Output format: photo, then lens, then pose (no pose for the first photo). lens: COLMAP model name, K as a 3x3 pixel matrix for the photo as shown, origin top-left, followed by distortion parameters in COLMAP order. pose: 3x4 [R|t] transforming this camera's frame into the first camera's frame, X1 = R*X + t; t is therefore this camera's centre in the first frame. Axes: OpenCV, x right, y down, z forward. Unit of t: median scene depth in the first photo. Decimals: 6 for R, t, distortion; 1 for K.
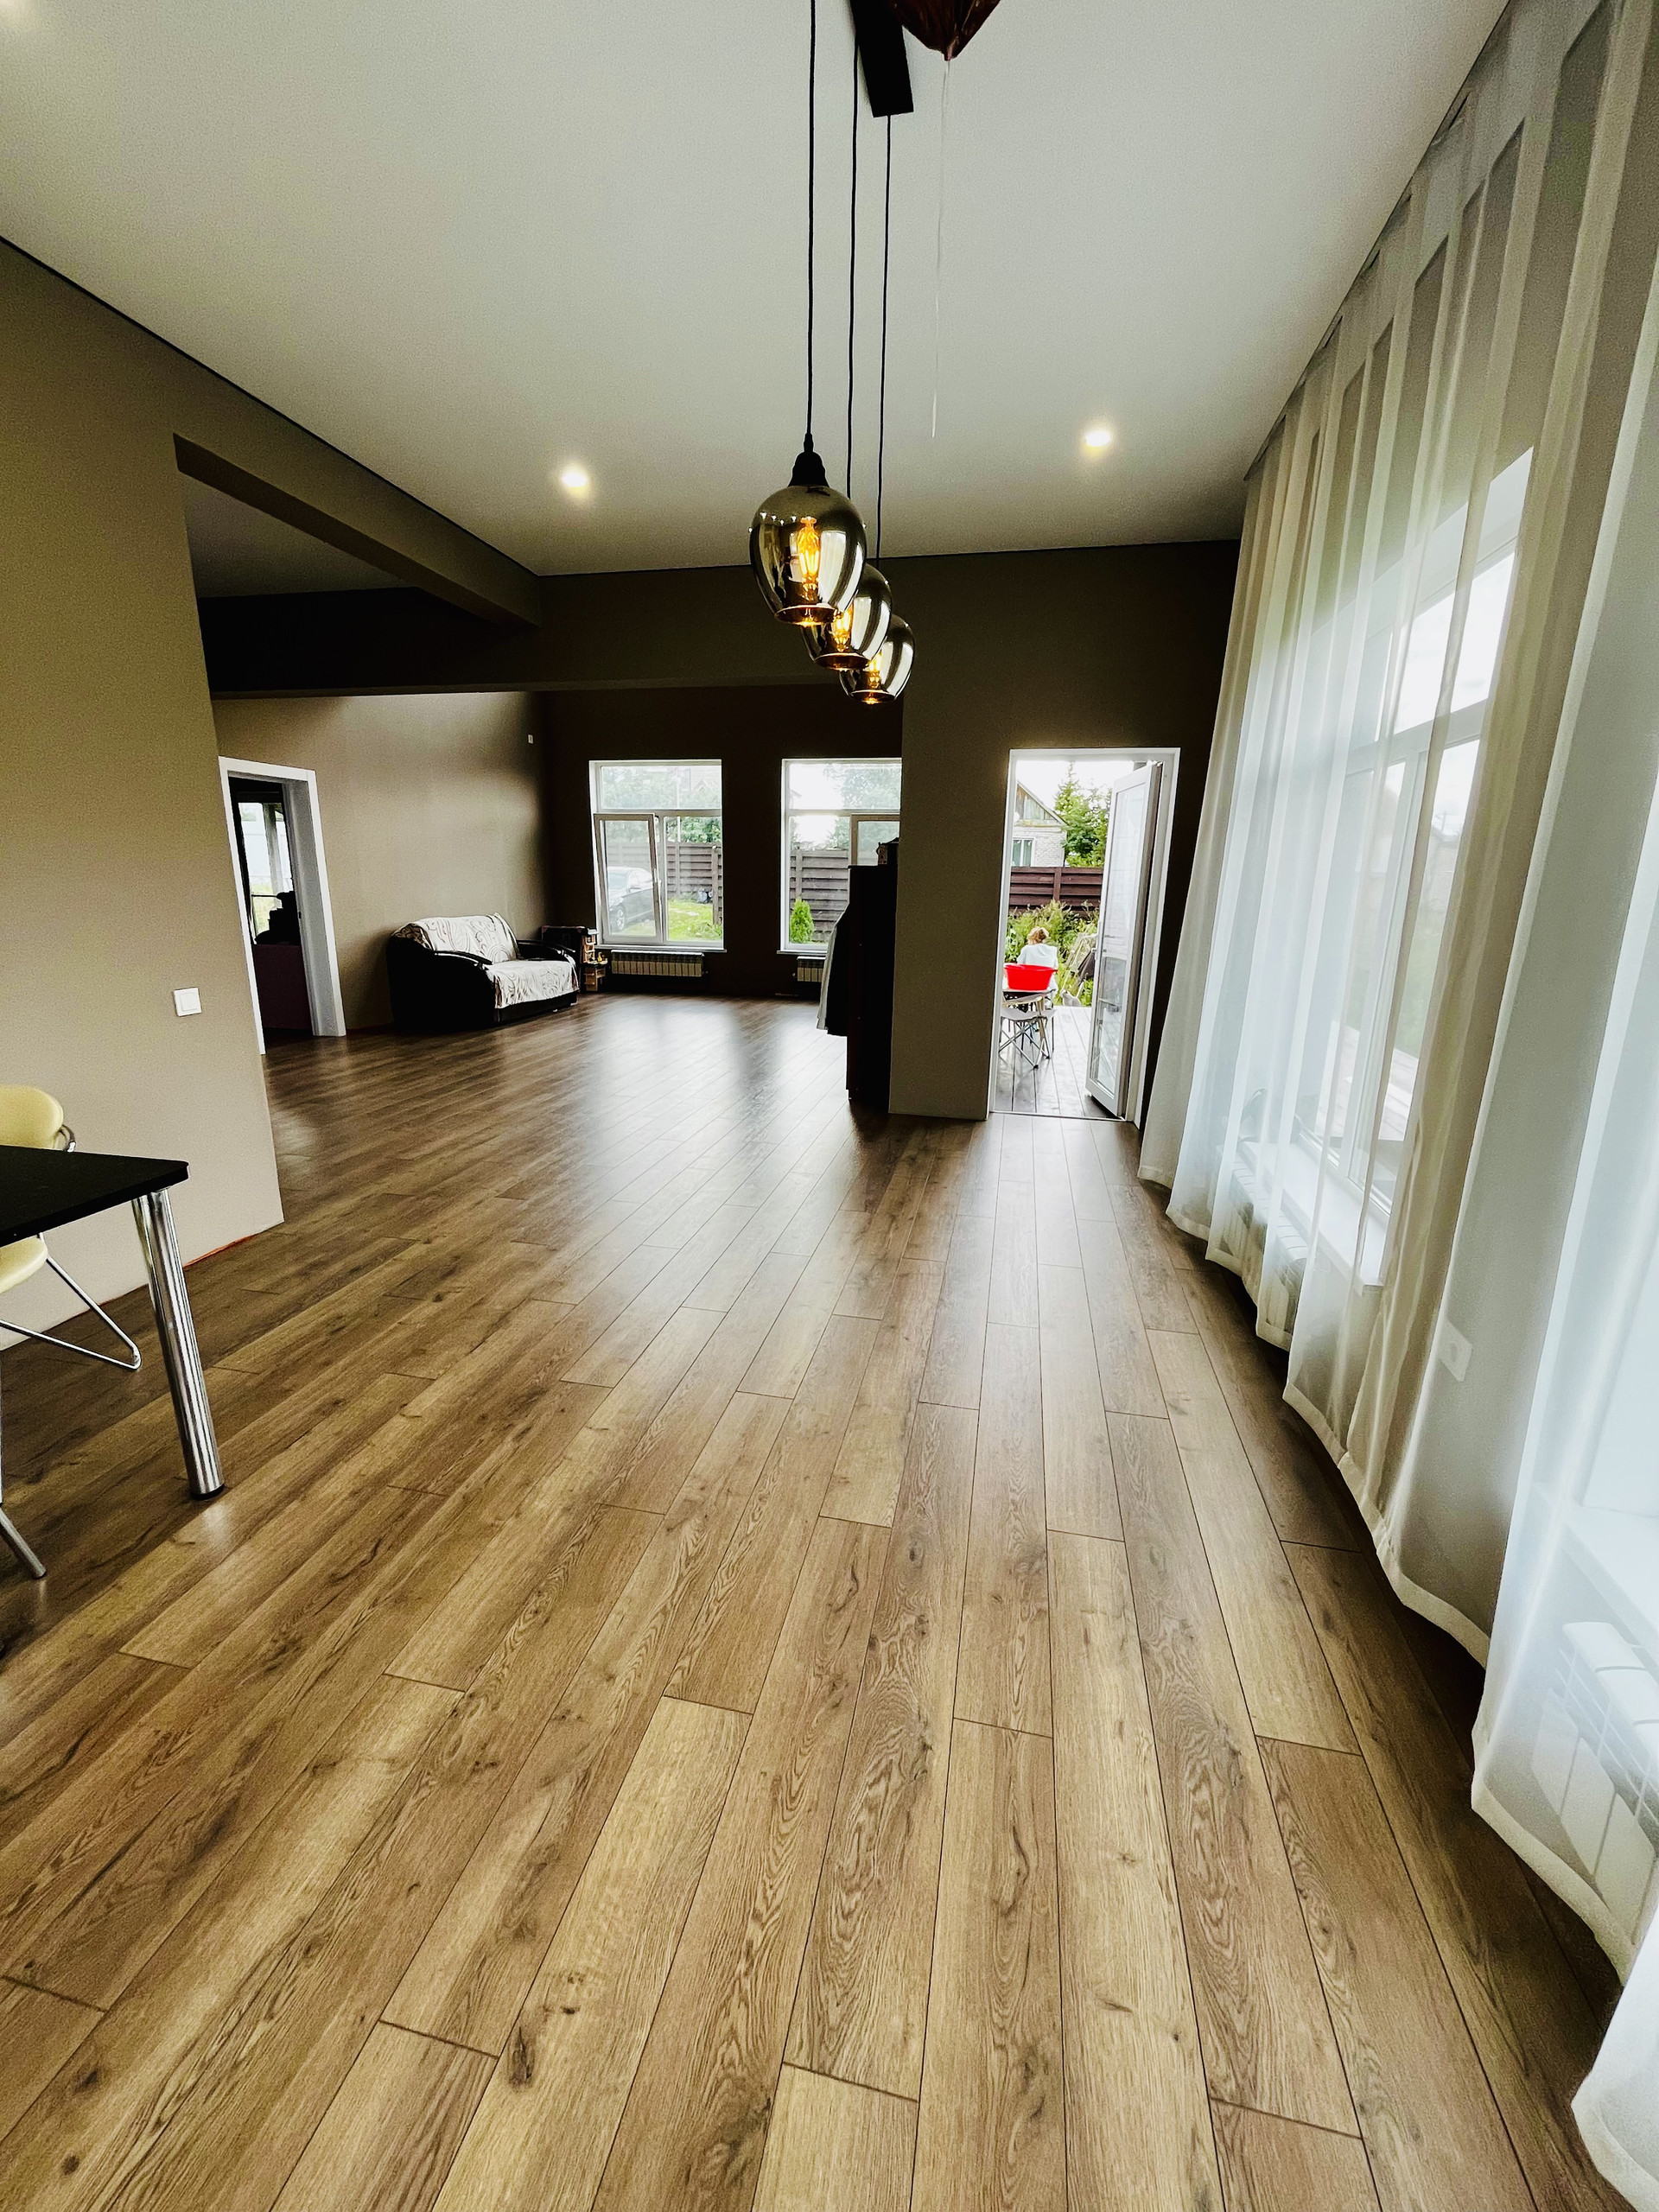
lens RADIAL K [[894.3, 0, 847.3], [0, 894.3, 1114.3], [0, 0, 1]] dist [-0.002069, -0.000395]
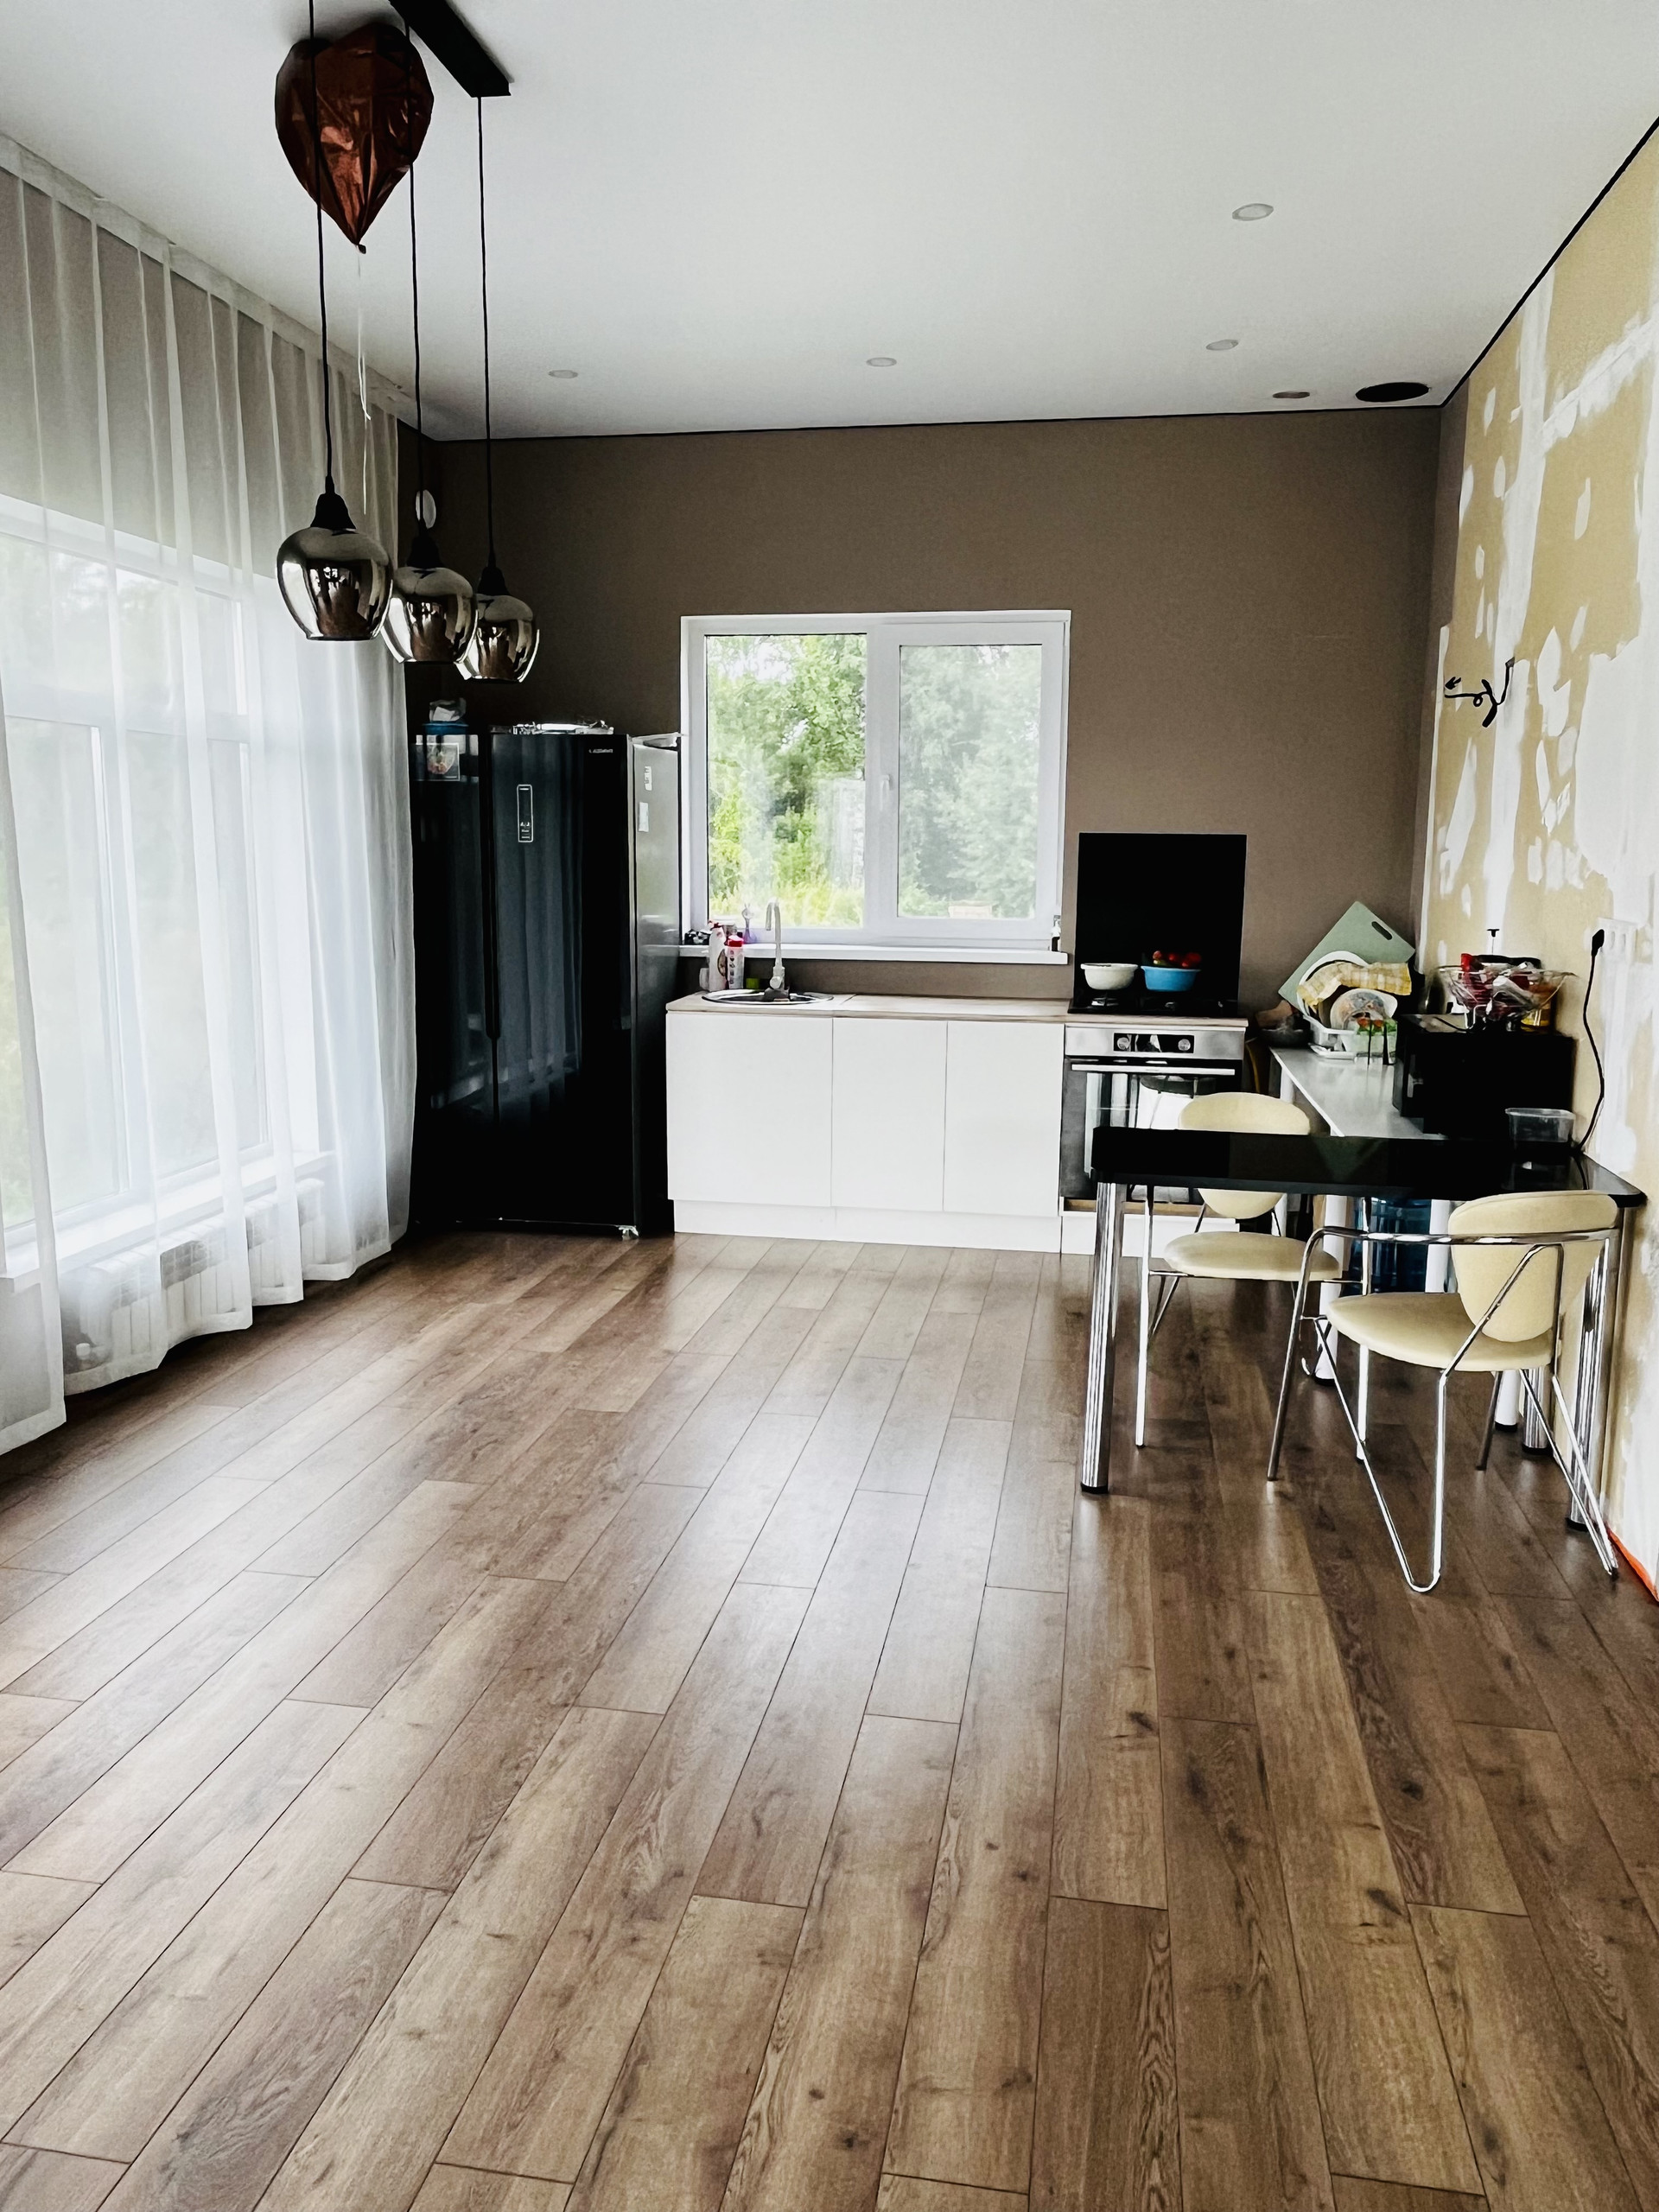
lens RADIAL K [[1535.3, 0, 843.9], [0, 1535.3, 1110.1], [0, 0, 1]] dist [-0.002490, 0.000944]
pose [[-0.999285, -0.017942, -0.033285, -0.251445], [-0.030303, 0.906497, 0.421122, -0.478412], [0.022617, 0.421830, -0.906393, 1.649811]]
